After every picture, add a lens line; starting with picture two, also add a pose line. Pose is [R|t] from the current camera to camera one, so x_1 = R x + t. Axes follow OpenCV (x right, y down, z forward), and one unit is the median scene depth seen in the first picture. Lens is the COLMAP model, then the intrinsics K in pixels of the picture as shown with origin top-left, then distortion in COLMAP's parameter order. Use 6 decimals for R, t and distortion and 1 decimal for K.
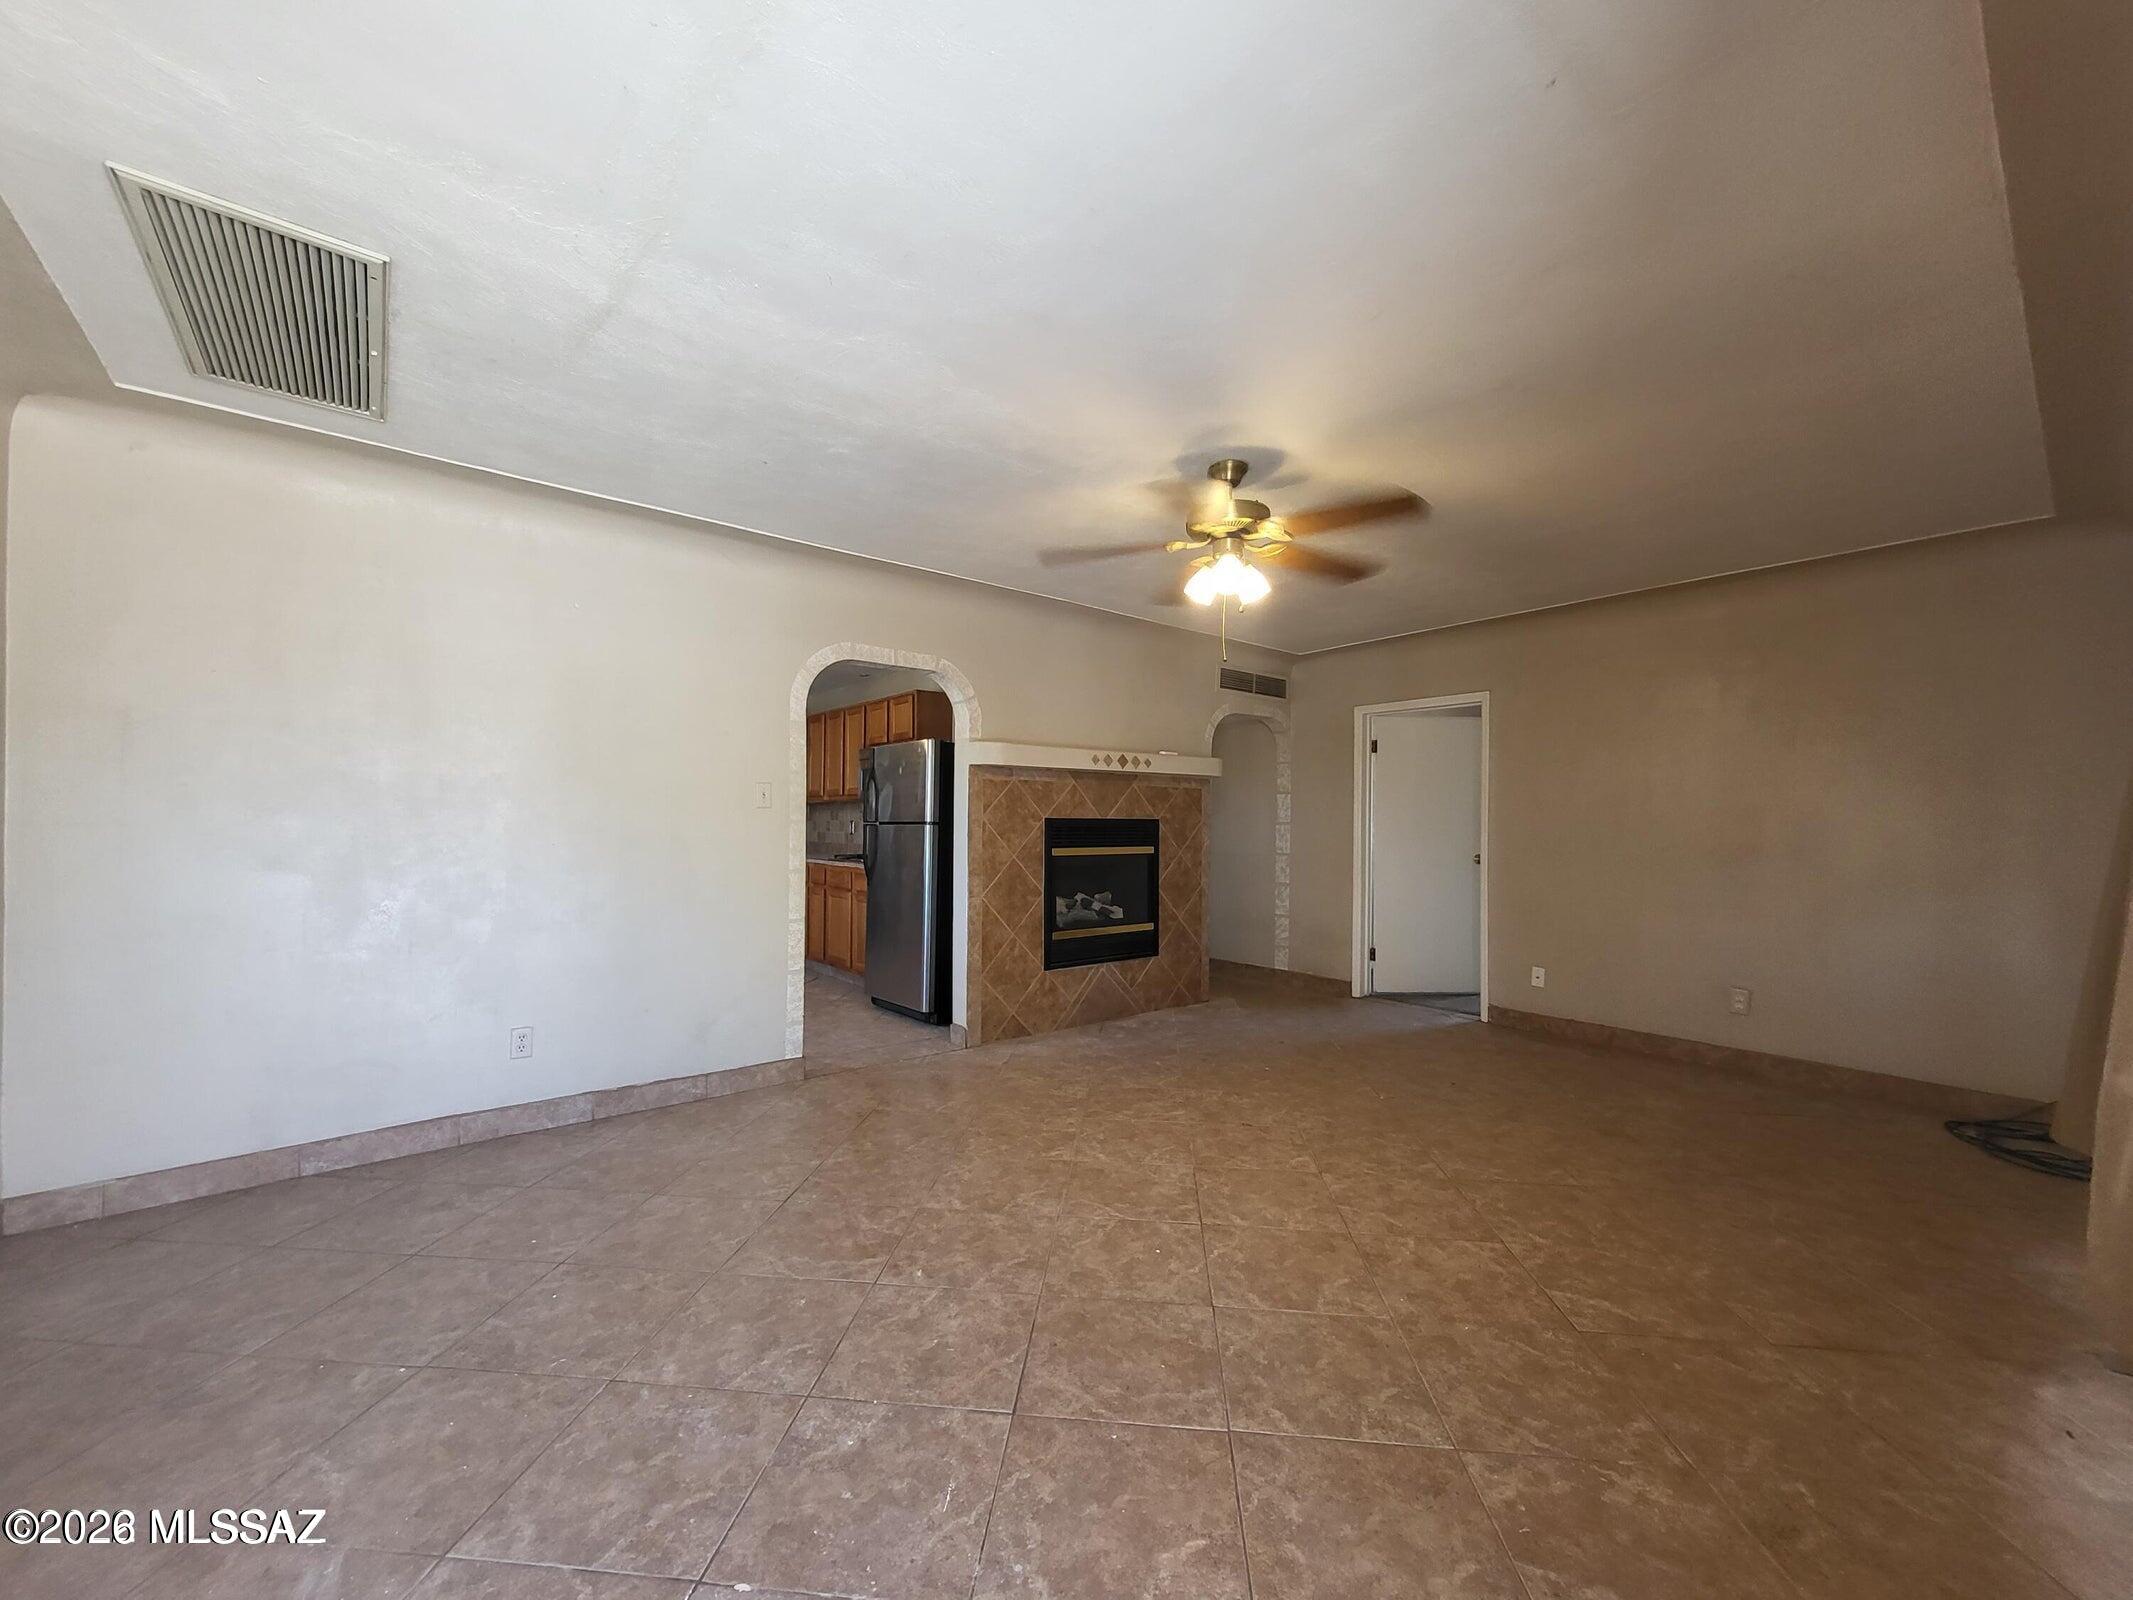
lens RADIAL K [[851.5, 0, 1066.5], [0, 851.5, 800.0], [0, 0, 1]] dist [-0.000221, -0.000079]
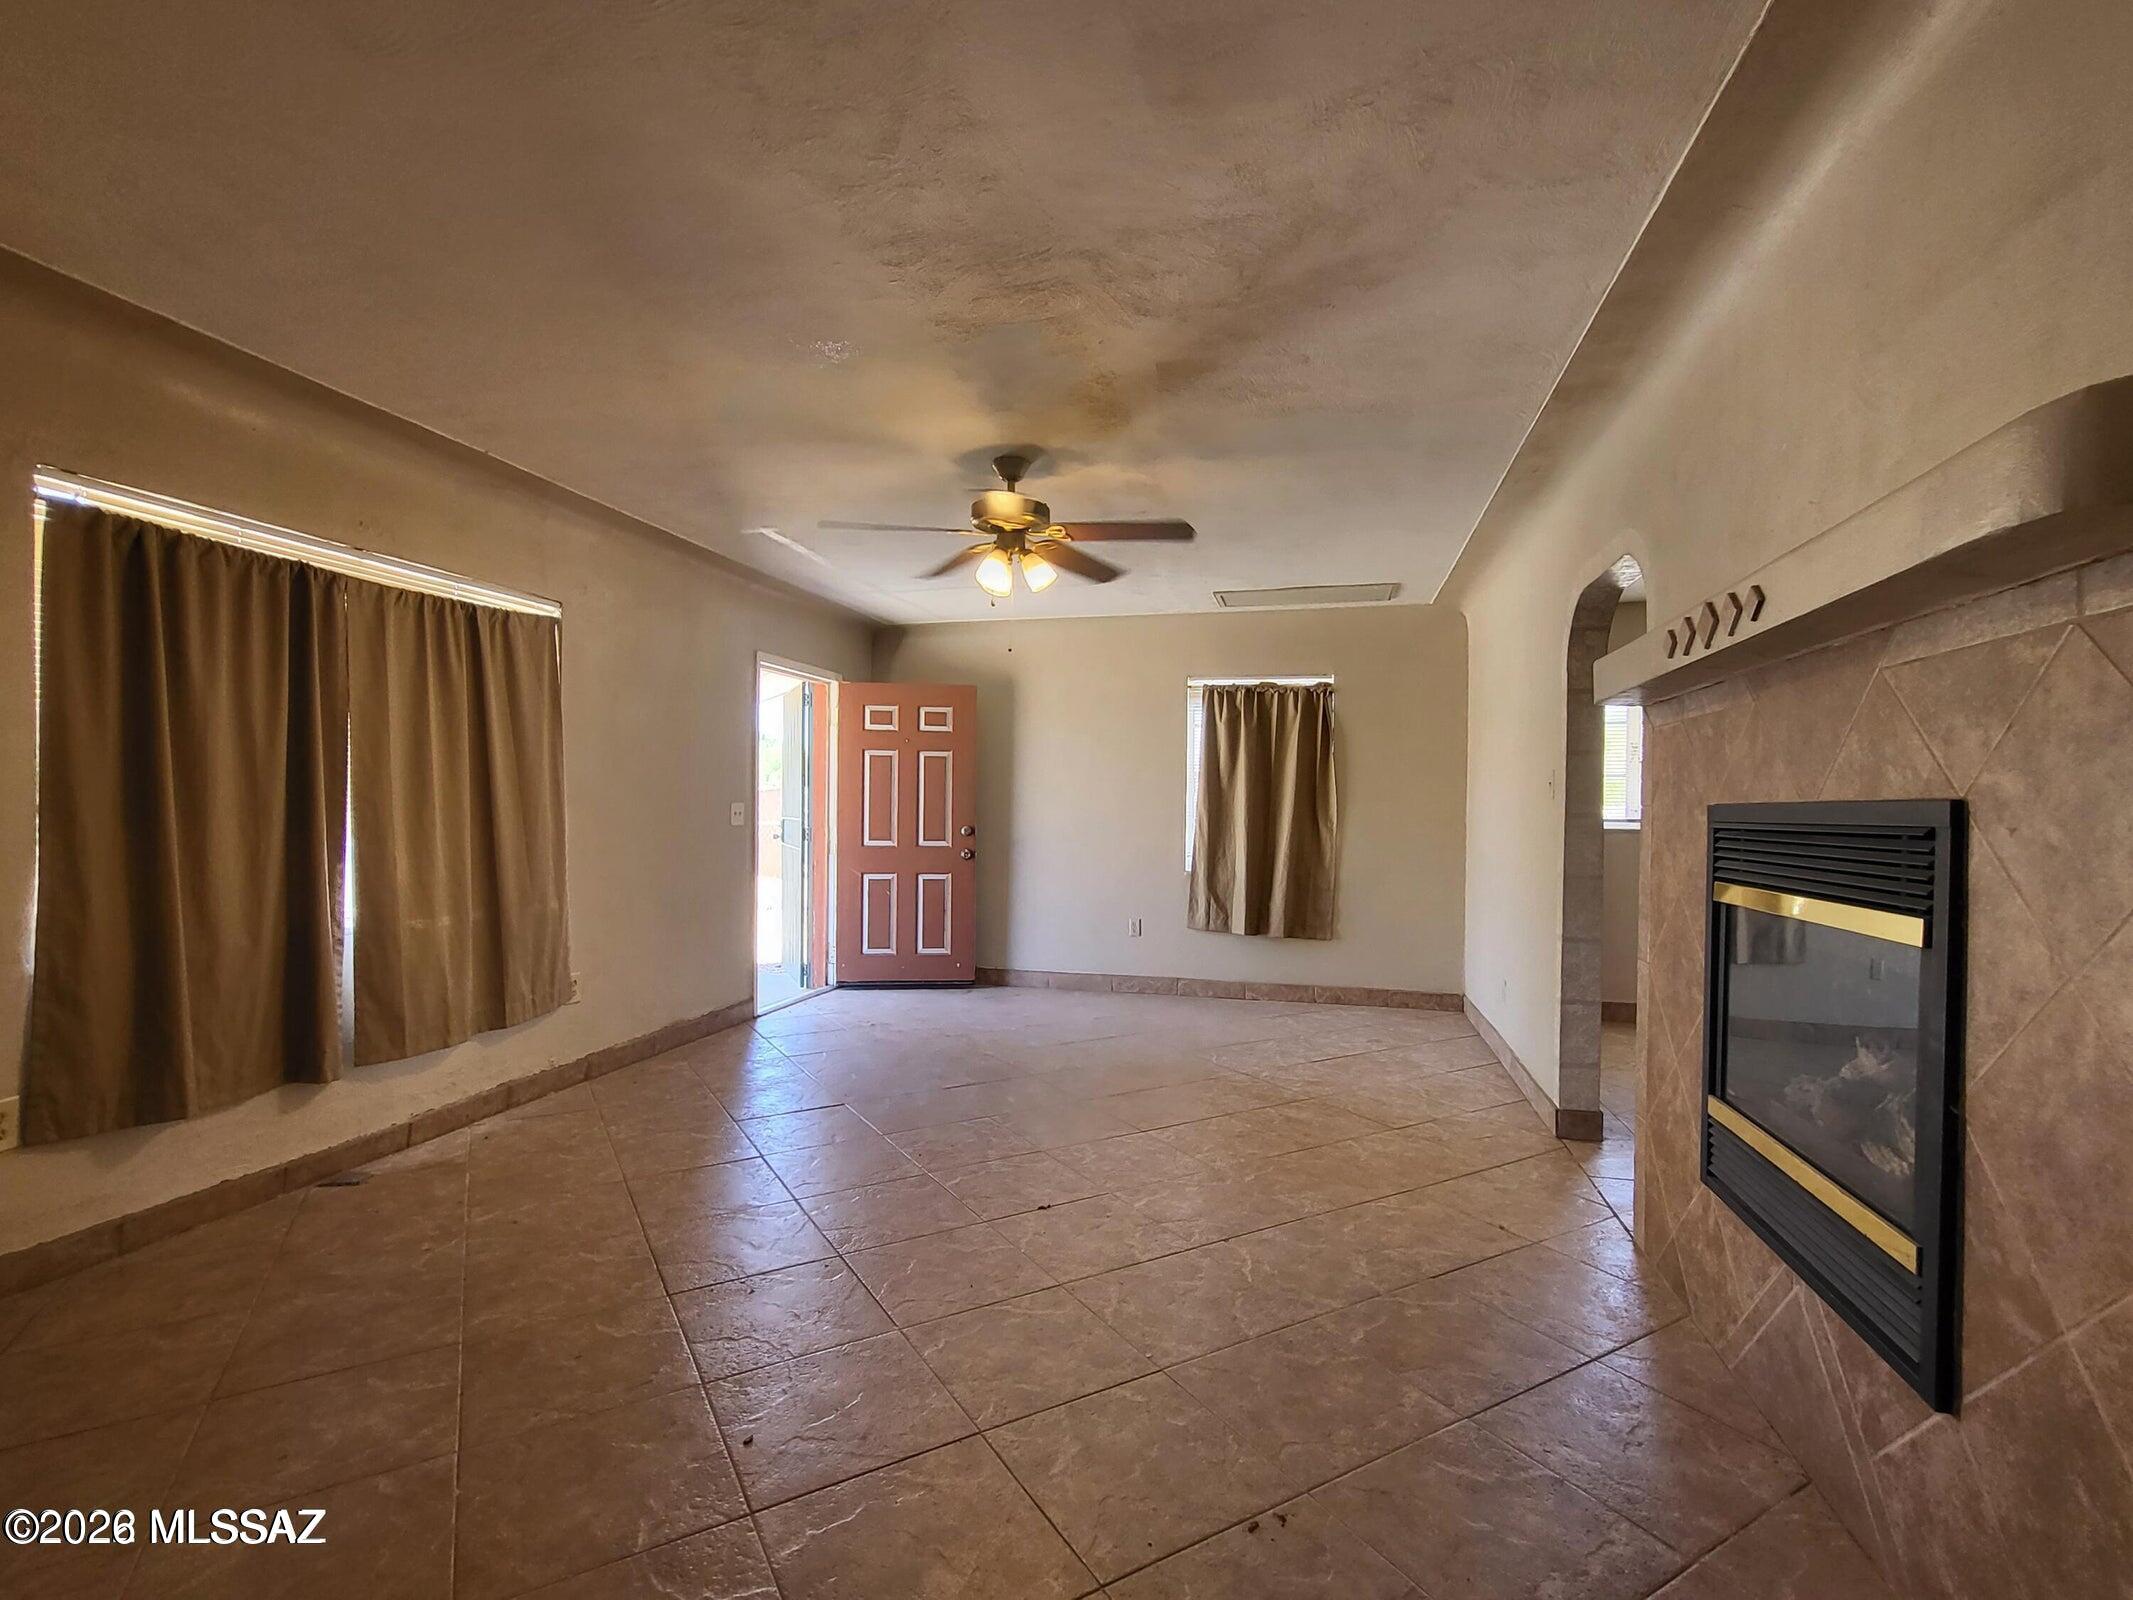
lens RADIAL K [[986.7, 0, 1066.5], [0, 986.7, 800.0], [0, 0, 1]] dist [-0.002430, -0.001006]
pose [[-0.809506, -0.021341, -0.586724, 0.797222], [-0.001499, 0.999411, -0.034284, 0.055704], [0.587110, -0.026874, -0.809061, 1.921058]]
